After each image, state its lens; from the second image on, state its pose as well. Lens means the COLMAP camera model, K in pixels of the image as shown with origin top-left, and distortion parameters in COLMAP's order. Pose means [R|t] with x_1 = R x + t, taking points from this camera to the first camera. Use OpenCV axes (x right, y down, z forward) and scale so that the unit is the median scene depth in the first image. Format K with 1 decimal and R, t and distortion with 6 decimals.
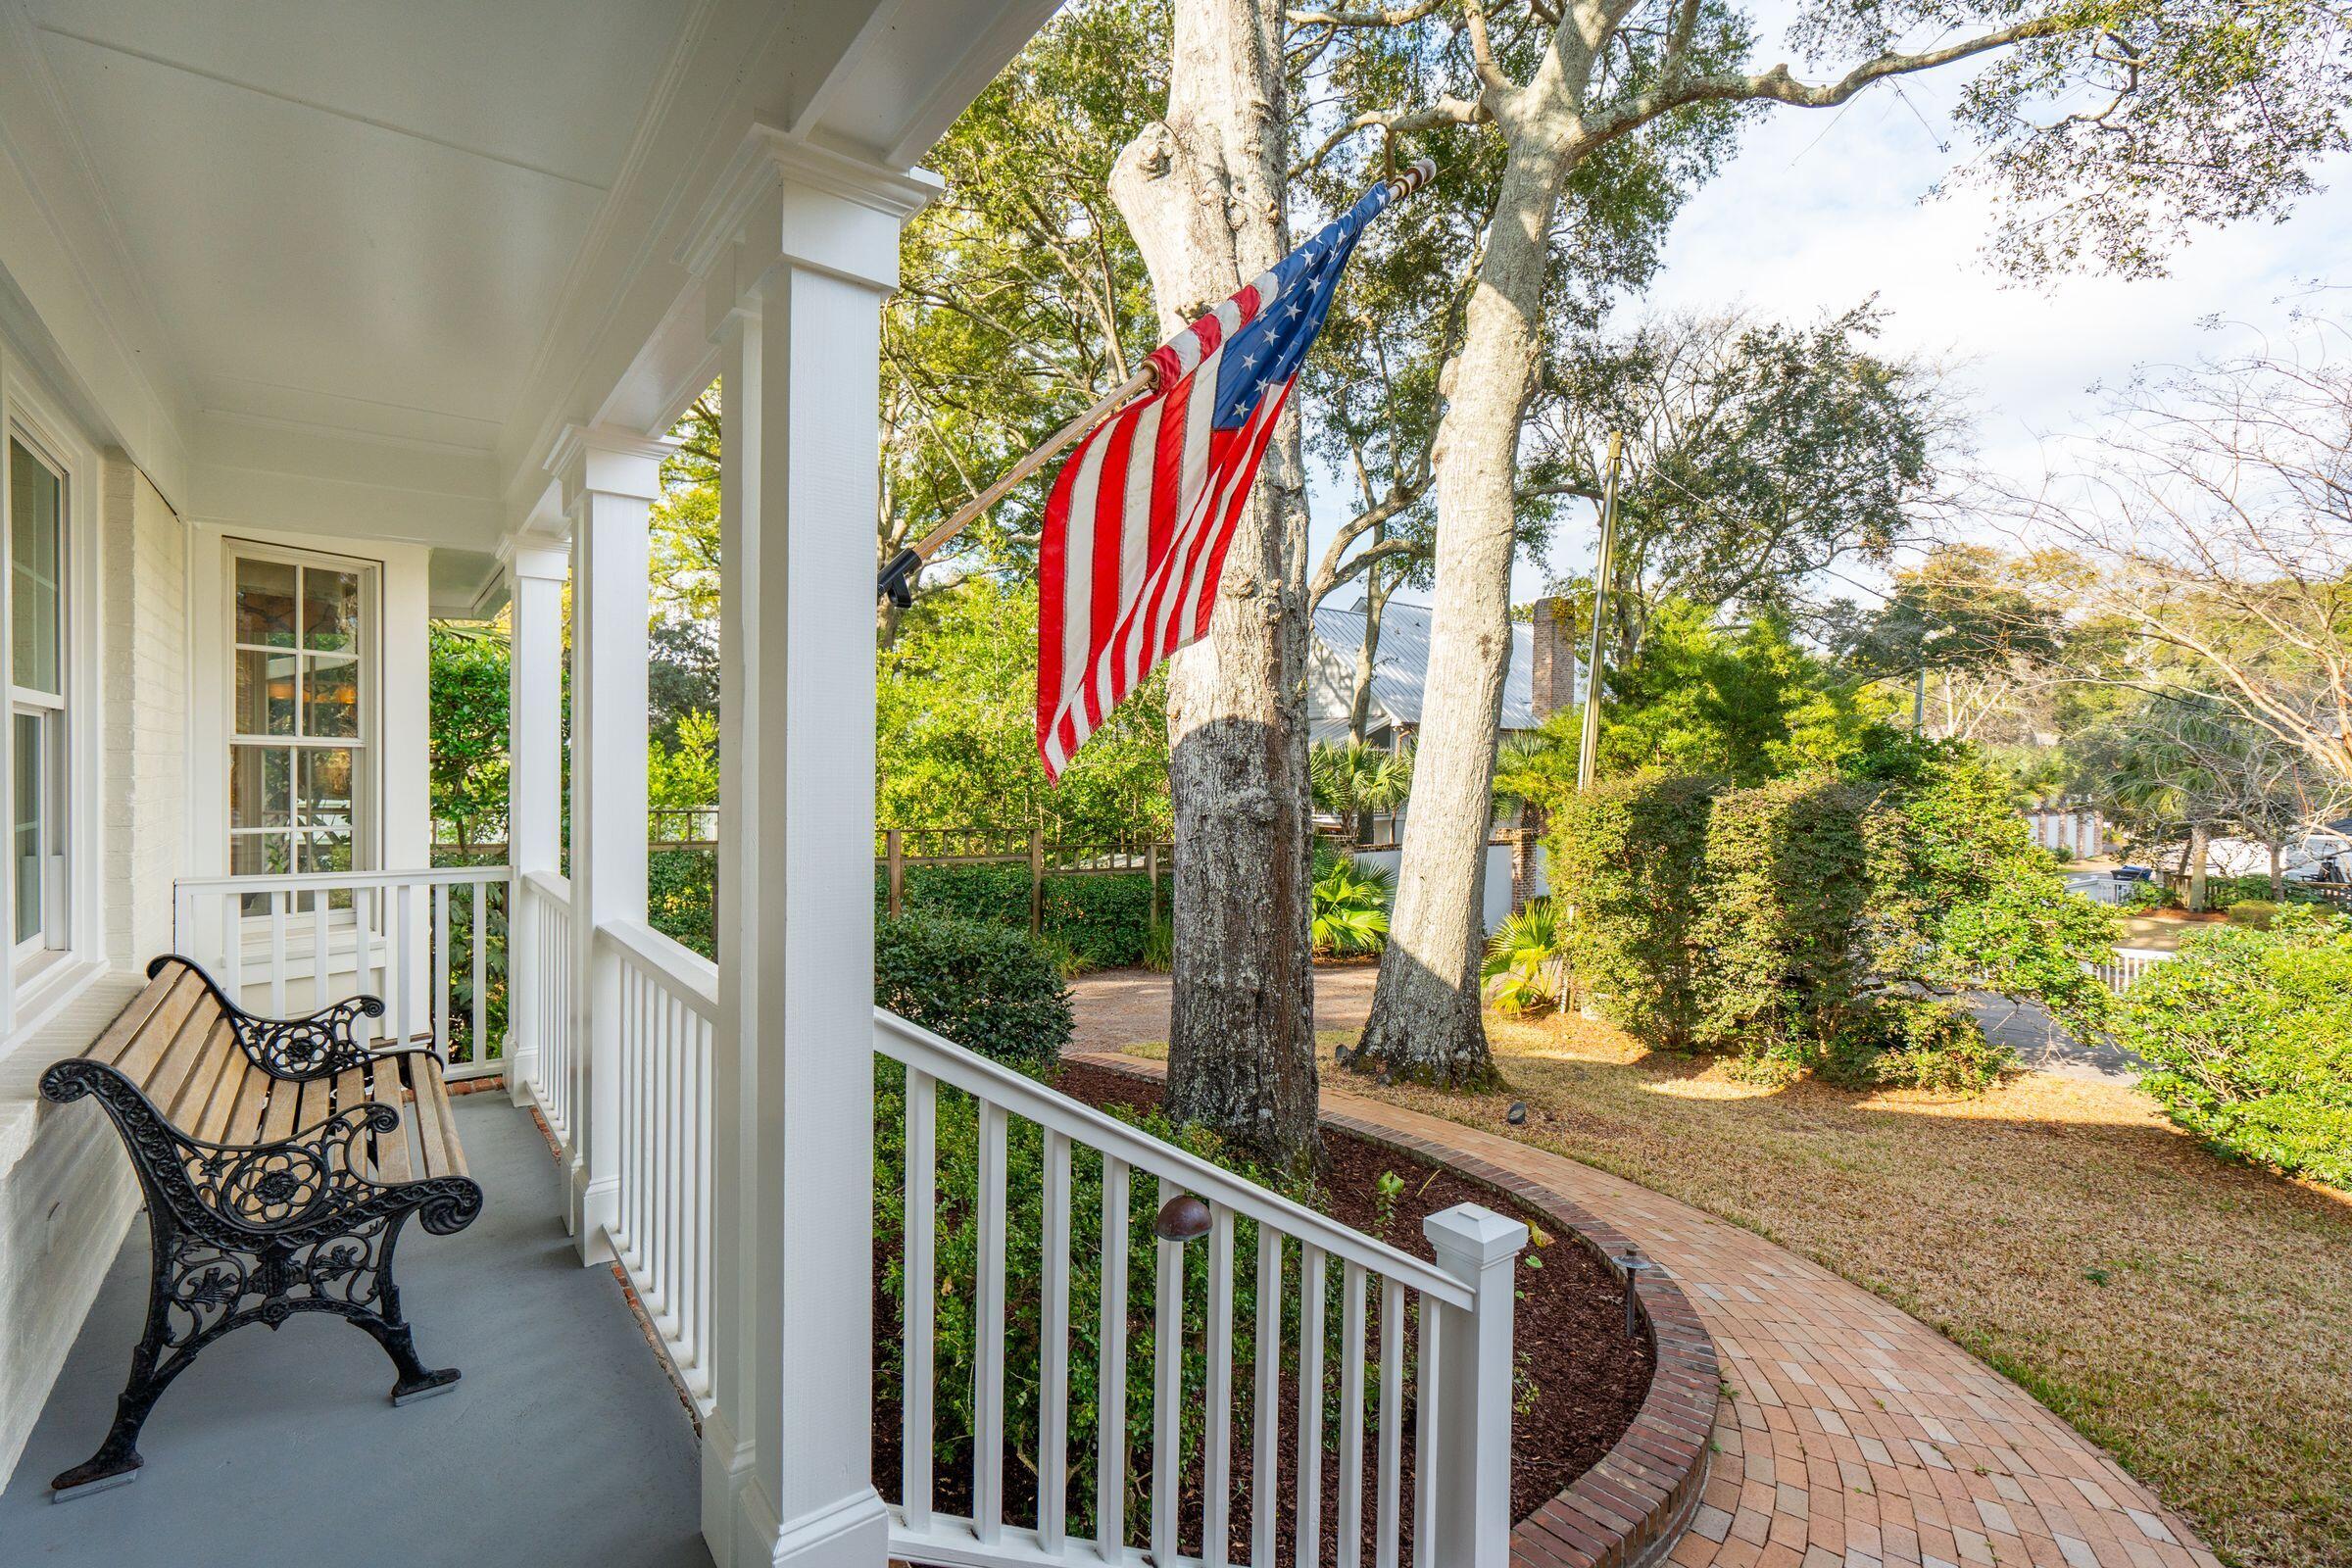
lens RADIAL K [[1068.4, 0, 1164.9], [0, 1068.4, 786.2], [0, 0, 1]] dist [-0.000104, 0.000637]
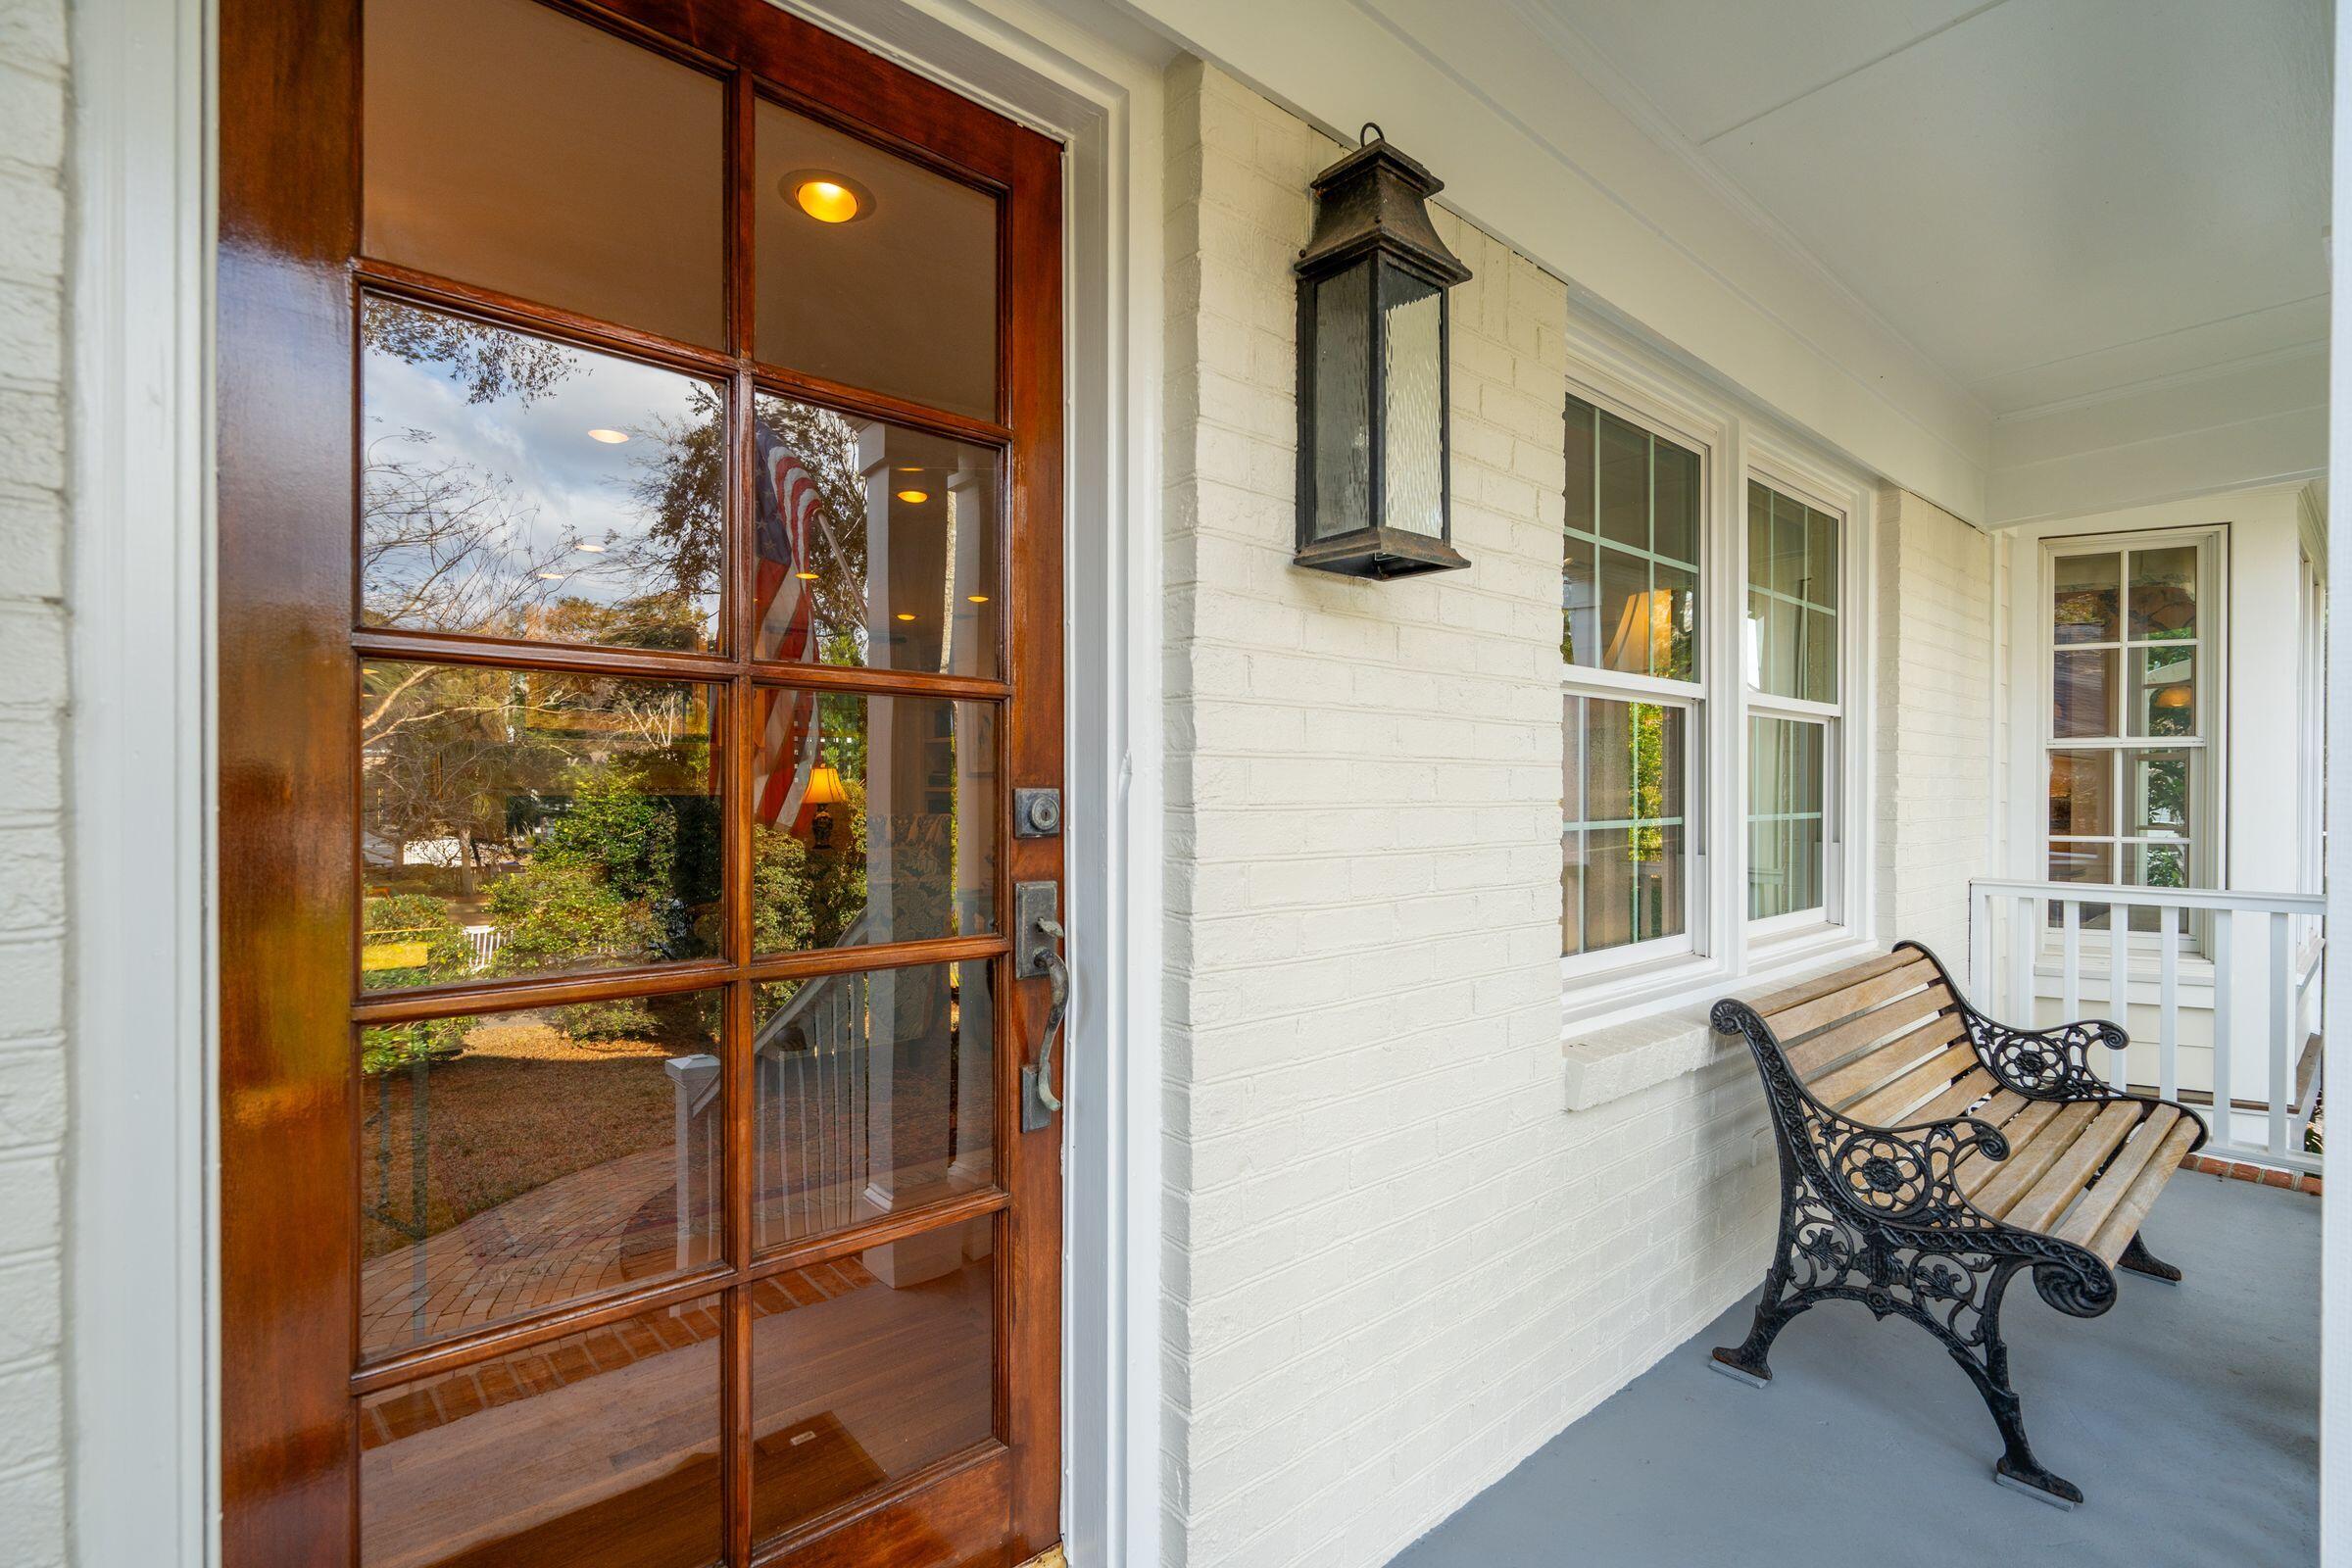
lens RADIAL K [[1068.4, 0, 1164.9], [0, 1068.4, 786.2], [0, 0, 1]] dist [-0.000104, 0.000637]
pose [[0.059761, -0.014443, -0.998108, 0.106868], [-0.013016, 0.999799, -0.015247, 0.041661], [0.998128, 0.013902, 0.059561, 0.271401]]
